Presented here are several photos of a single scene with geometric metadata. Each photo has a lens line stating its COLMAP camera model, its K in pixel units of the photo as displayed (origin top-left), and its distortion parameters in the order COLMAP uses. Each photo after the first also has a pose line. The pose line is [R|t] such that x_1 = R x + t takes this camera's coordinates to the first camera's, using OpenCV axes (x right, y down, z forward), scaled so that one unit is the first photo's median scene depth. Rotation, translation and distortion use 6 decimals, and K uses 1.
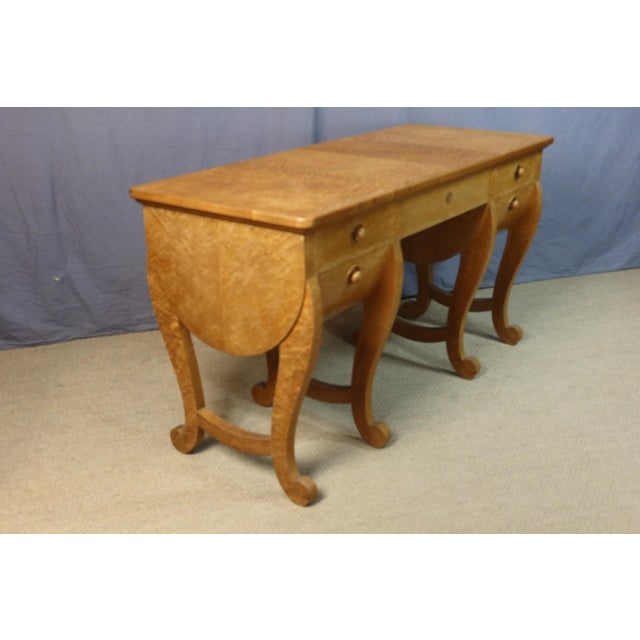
lens RADIAL K [[1290.9, 0, 320.0], [0, 1290.9, 320.0], [0, 0, 1]] dist [0.001663, -0.186597]
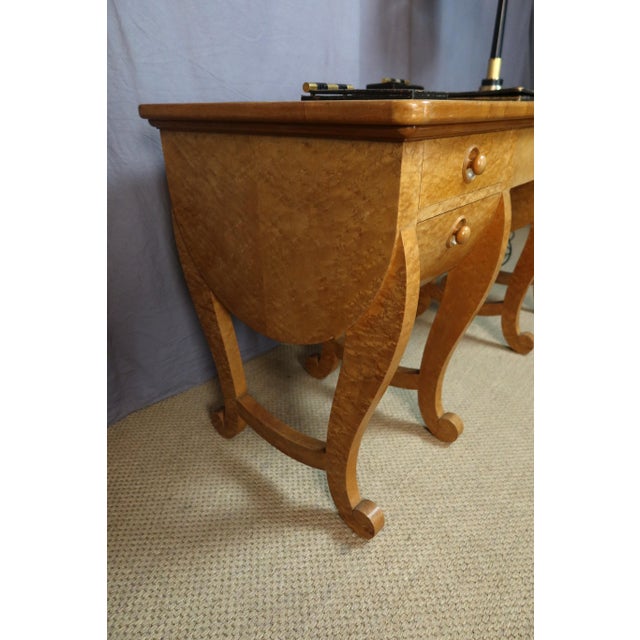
lens RADIAL K [[1166.6, 0, 302.5], [0, 1166.6, 319.7], [0, 0, 1]] dist [-0.000940, -0.027933]
pose [[0.998034, 0.029078, -0.055528, -0.017983], [-0.027543, 0.999222, 0.028215, -0.003847], [0.056306, -0.026630, 0.998058, 0.364275]]
